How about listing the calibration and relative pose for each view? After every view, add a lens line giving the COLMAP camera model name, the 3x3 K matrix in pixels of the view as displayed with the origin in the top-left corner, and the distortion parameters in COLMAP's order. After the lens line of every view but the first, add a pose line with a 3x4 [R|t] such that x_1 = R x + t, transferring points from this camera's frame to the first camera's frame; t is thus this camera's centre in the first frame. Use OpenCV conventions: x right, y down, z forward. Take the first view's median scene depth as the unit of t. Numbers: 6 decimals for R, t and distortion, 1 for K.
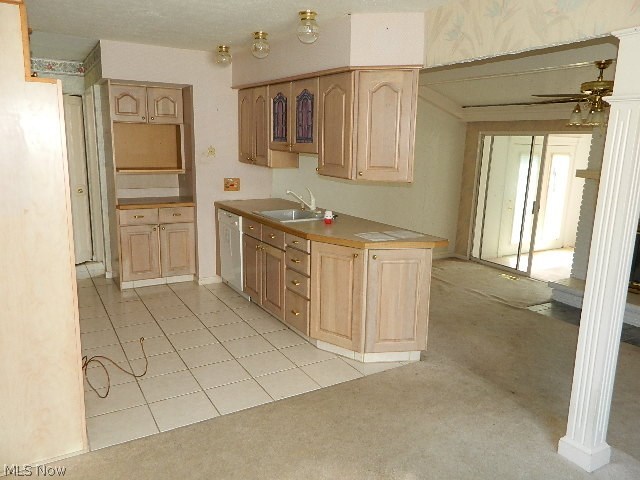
lens RADIAL K [[485.6, 0, 318.2], [0, 485.6, 239.6], [0, 0, 1]] dist [0.034109, -0.007335]
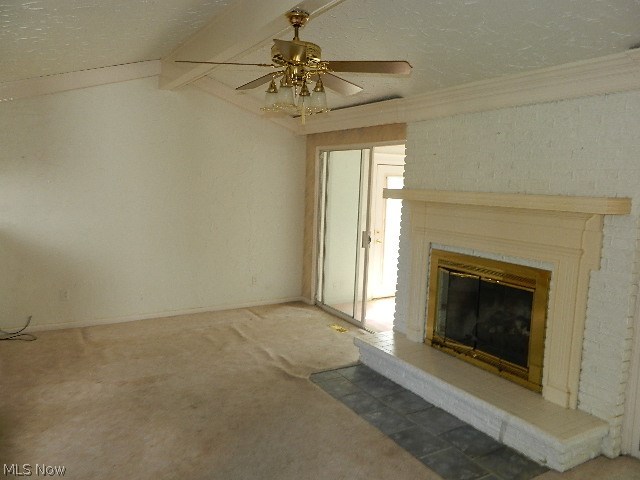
lens RADIAL K [[485.6, 0, 321.6], [0, 485.6, 240.3], [0, 0, 1]] dist [0.034109, -0.007335]
pose [[0.999995, -0.002618, 0.002012, 0.386478], [0.002758, 0.997318, -0.073132, -0.007458], [-0.001815, 0.073137, 0.997320, 0.232577]]
